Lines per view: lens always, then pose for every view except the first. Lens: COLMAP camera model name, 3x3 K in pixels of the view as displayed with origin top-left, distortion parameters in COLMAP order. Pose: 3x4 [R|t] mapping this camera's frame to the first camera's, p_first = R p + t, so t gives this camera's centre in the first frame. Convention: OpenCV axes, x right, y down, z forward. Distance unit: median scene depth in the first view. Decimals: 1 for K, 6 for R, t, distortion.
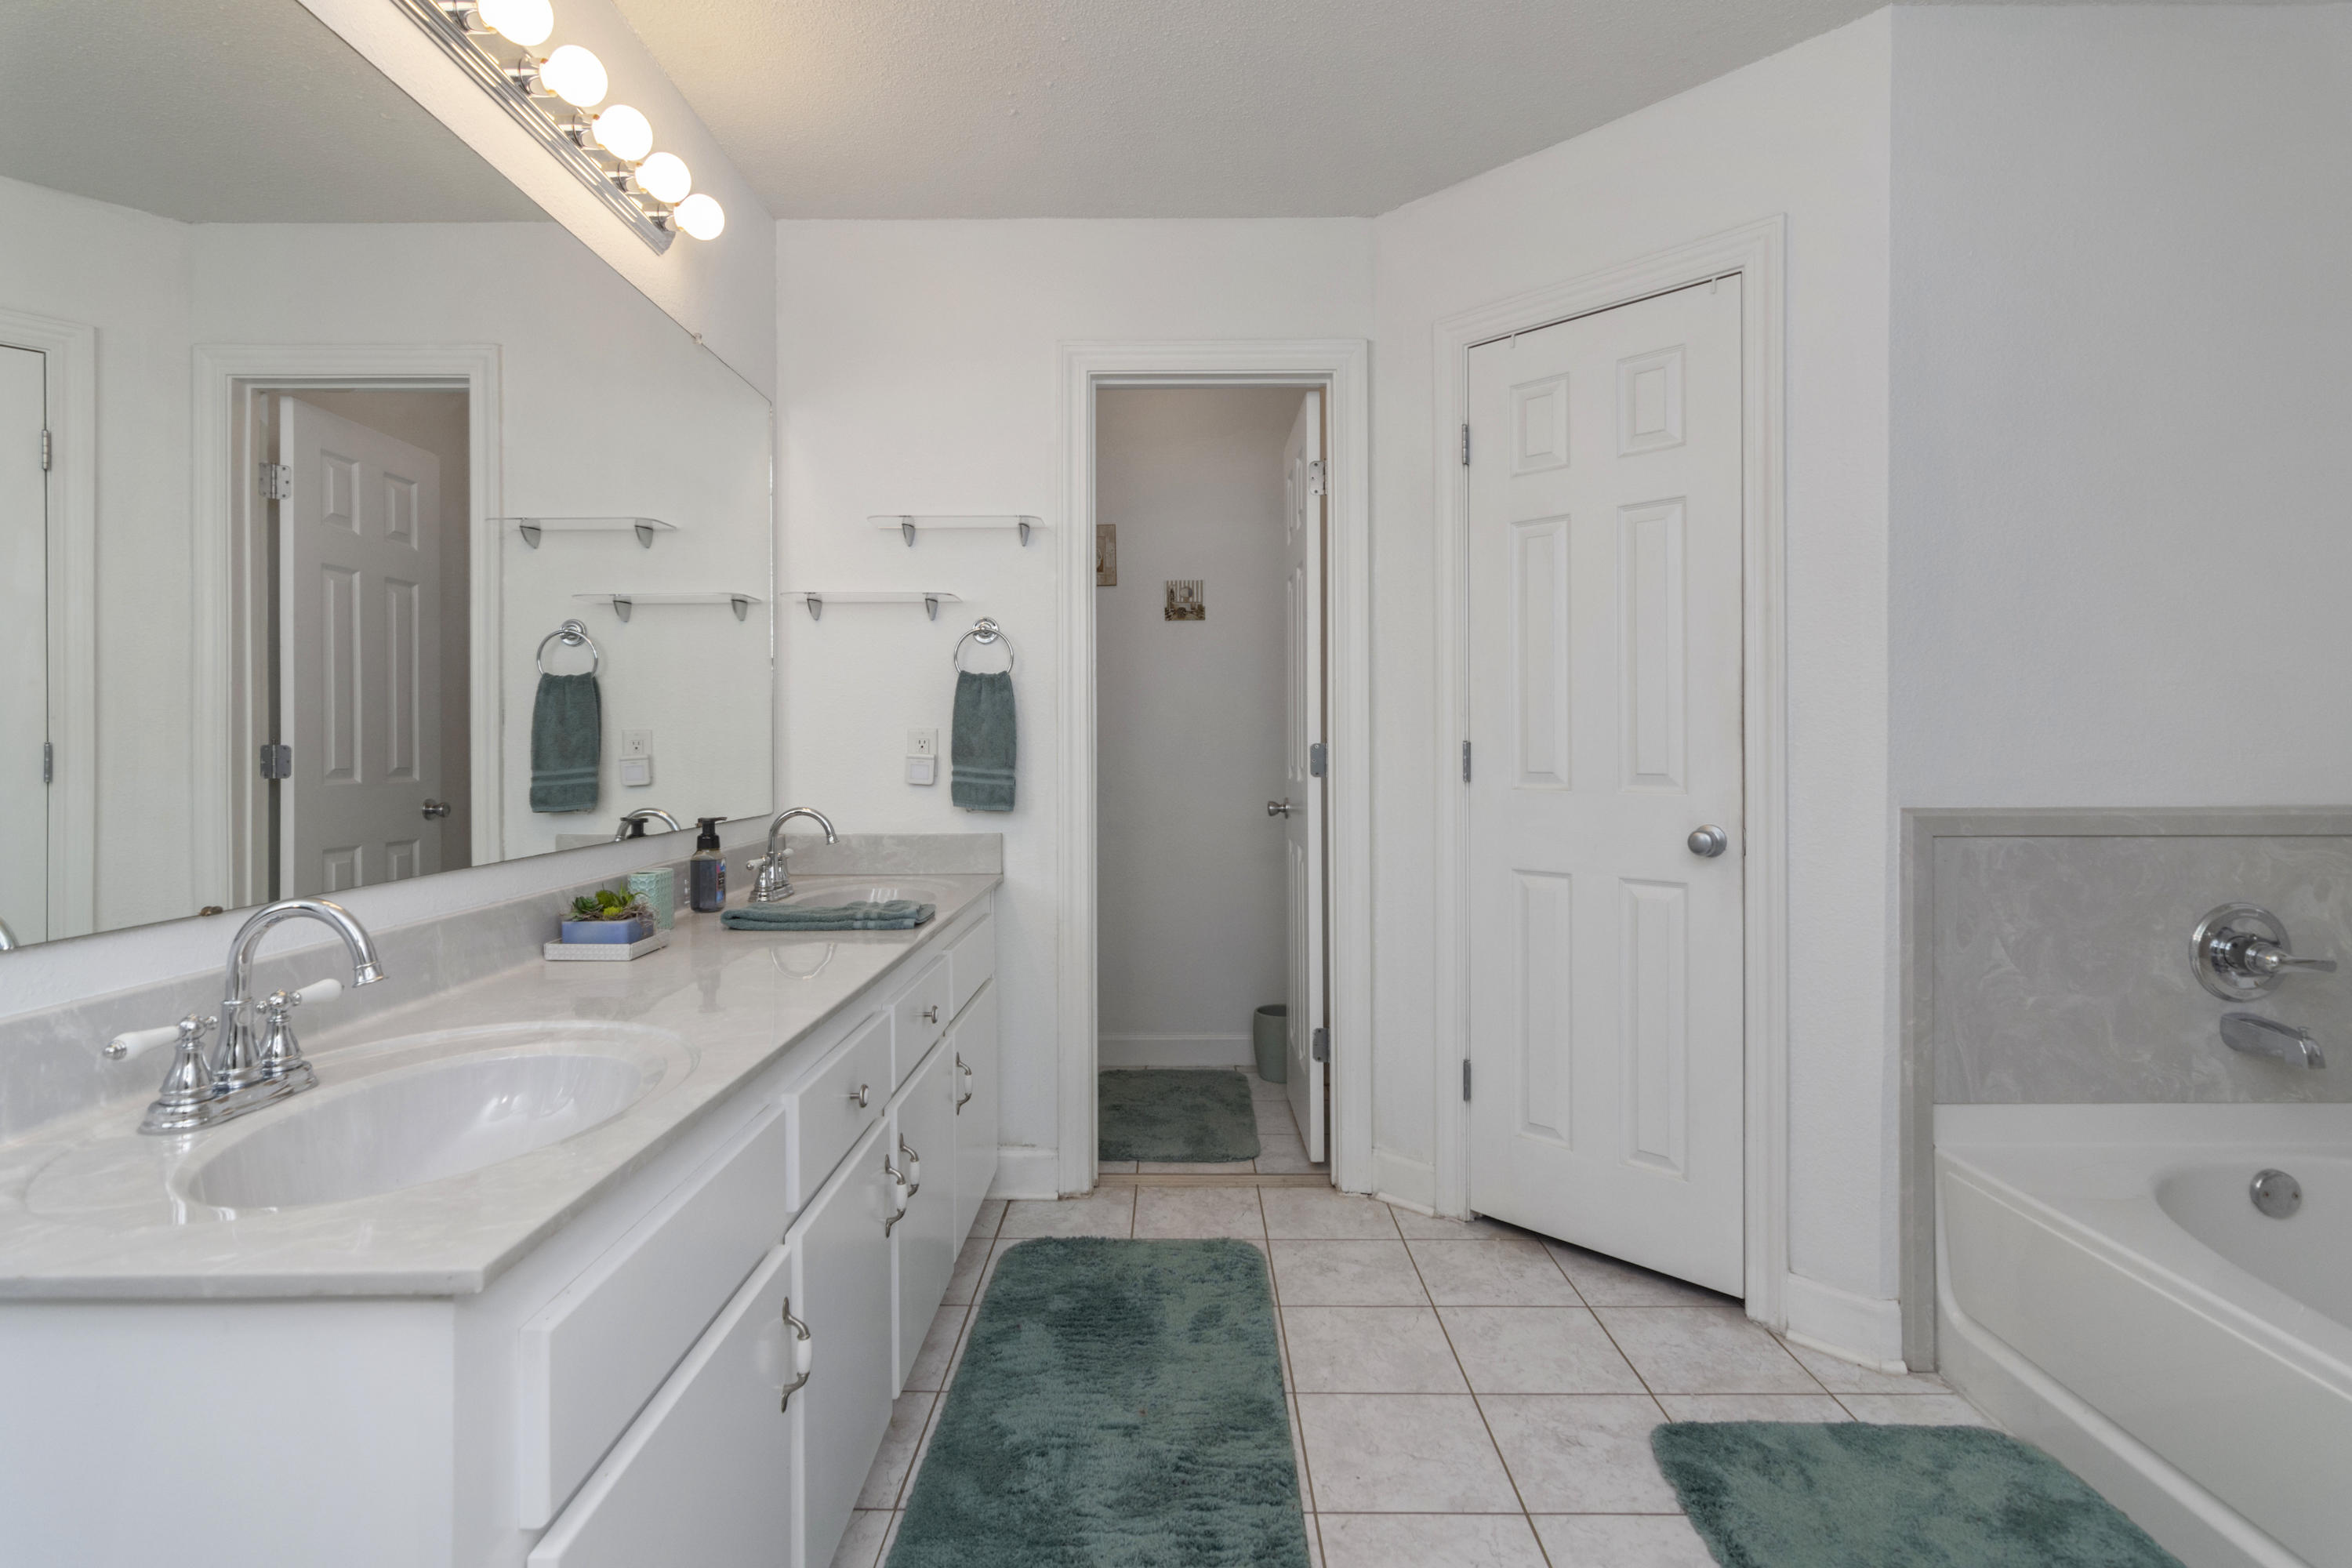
lens RADIAL K [[1141.0, 0, 1176.1], [0, 1141.0, 751.4], [0, 0, 1]] dist [-0.001713, 0.001387]
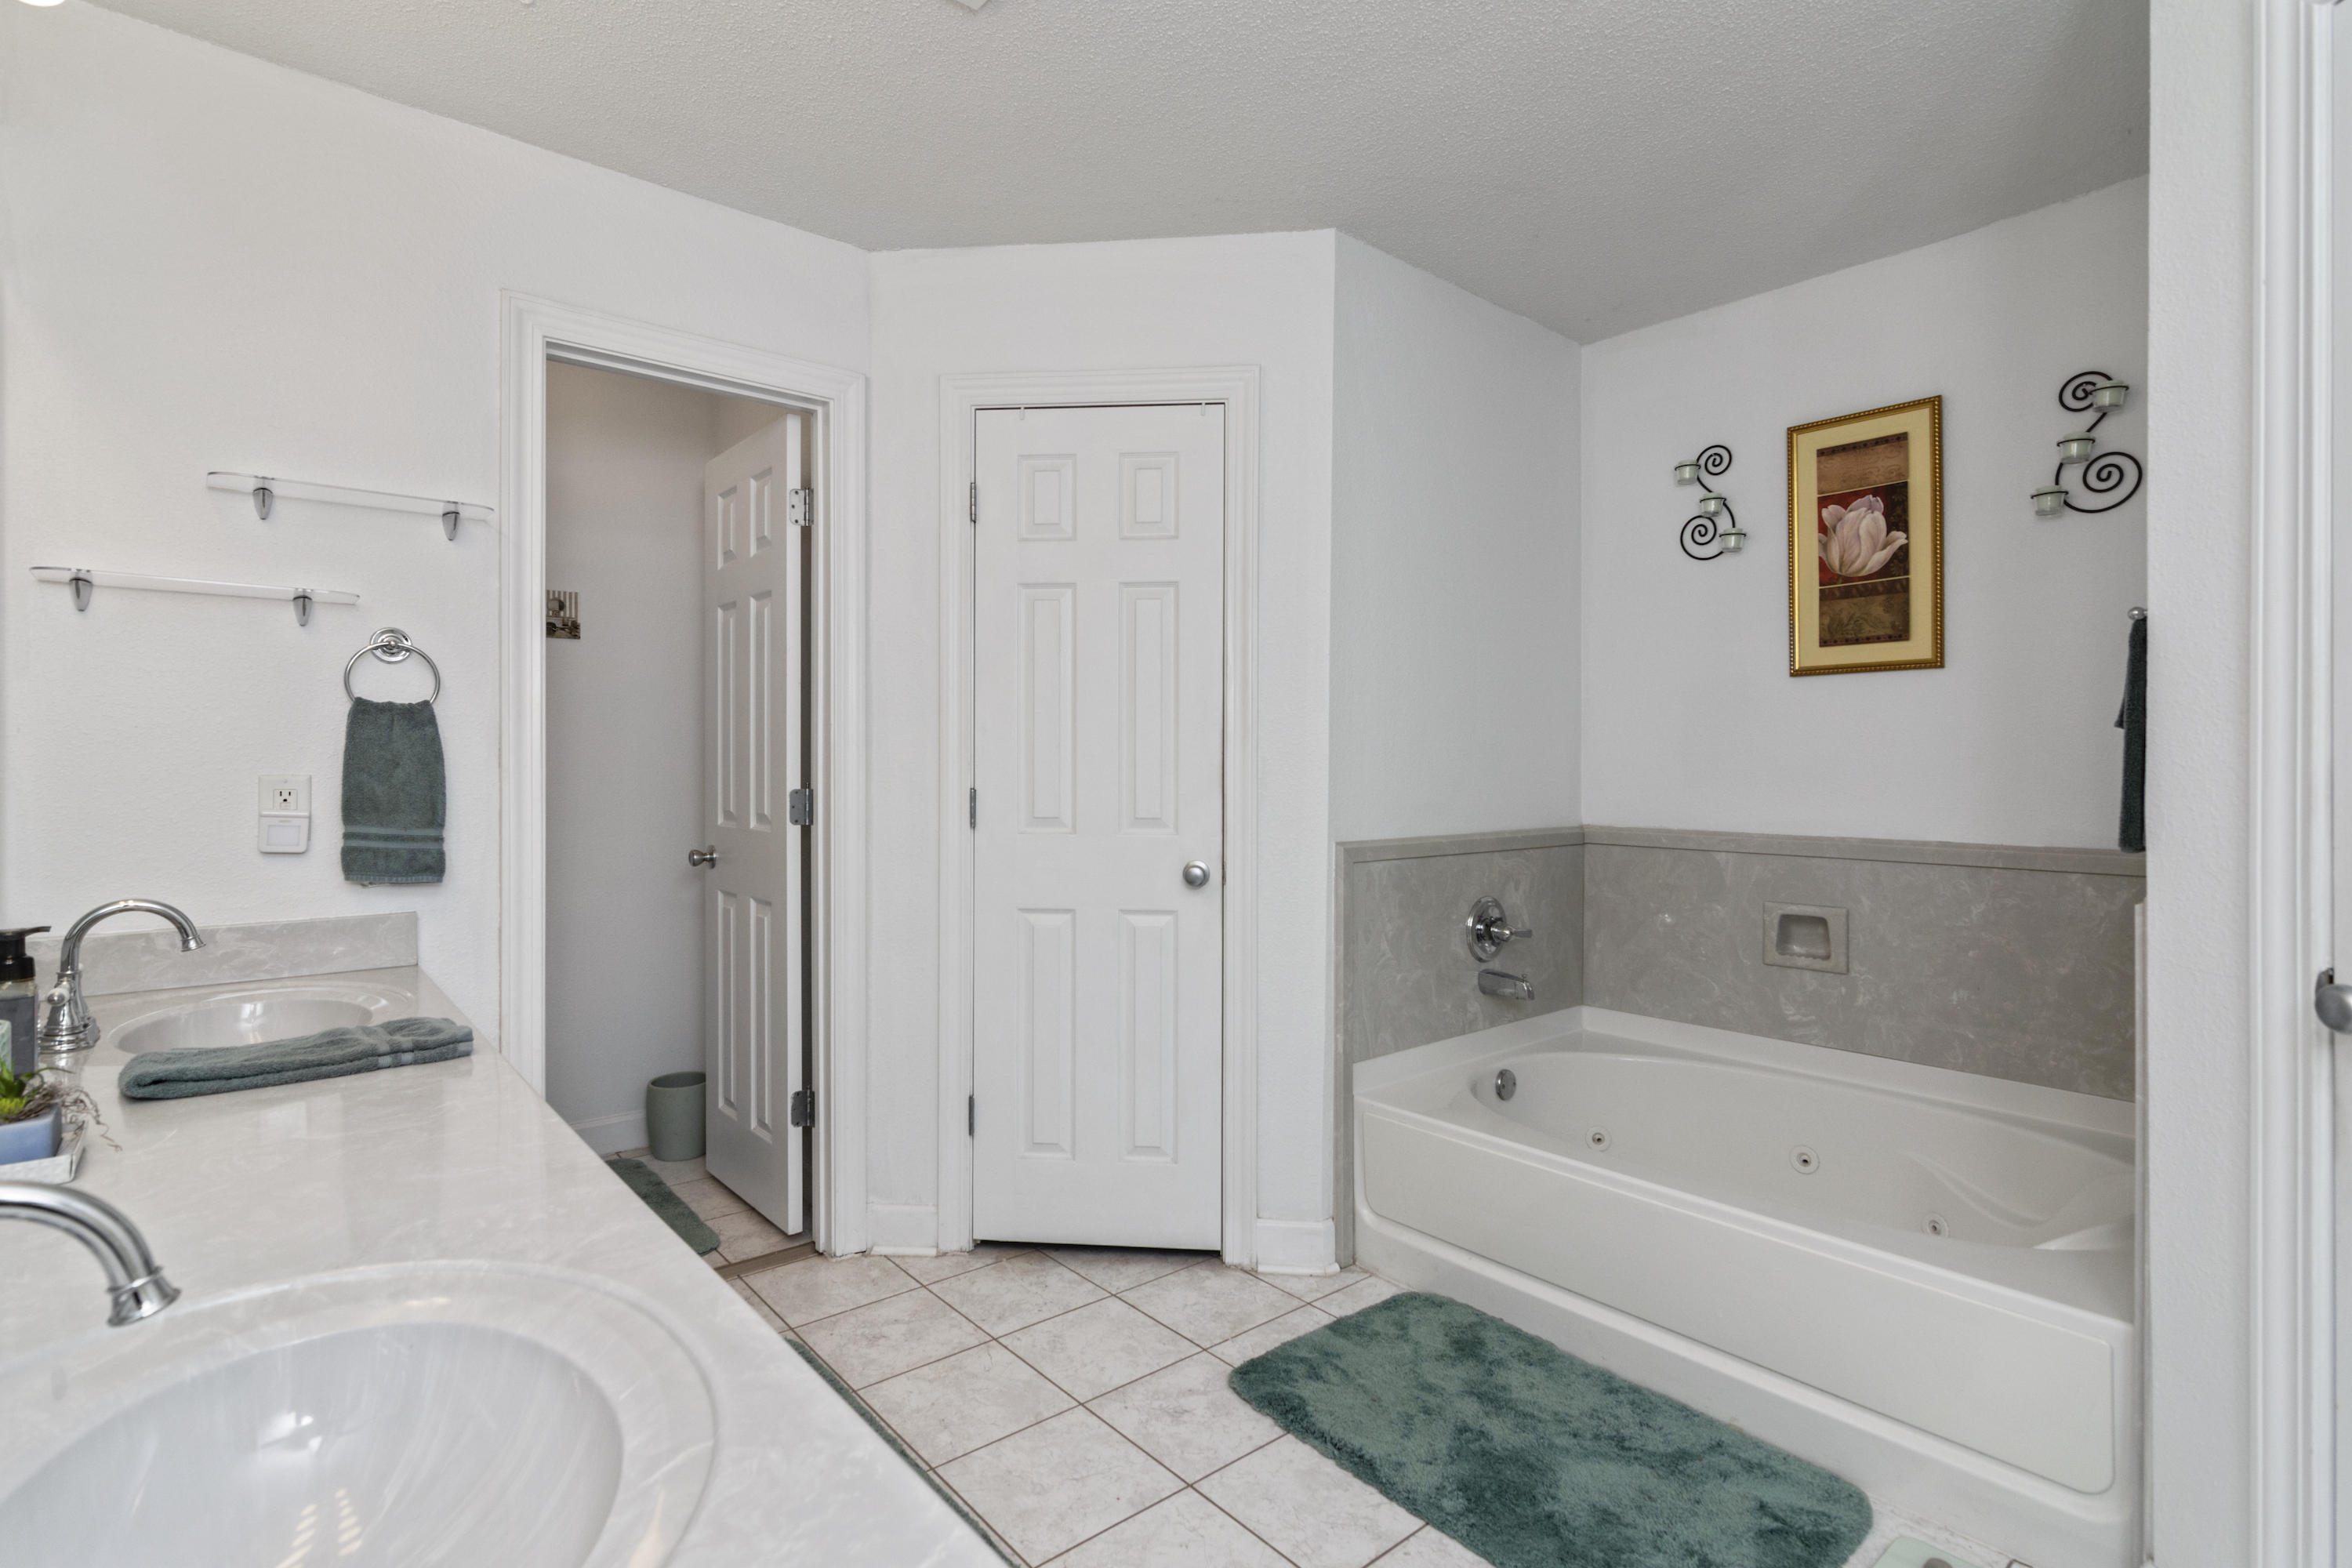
lens RADIAL K [[1127.7, 0, 1174.7], [0, 1127.7, 774.5], [0, 0, 1]] dist [0.000761, 0.000275]
pose [[0.764779, -0.000243, 0.644292, -0.313808], [-0.001274, 0.999997, 0.001890, -0.027972], [-0.644291, -0.002266, 0.764777, 0.115994]]
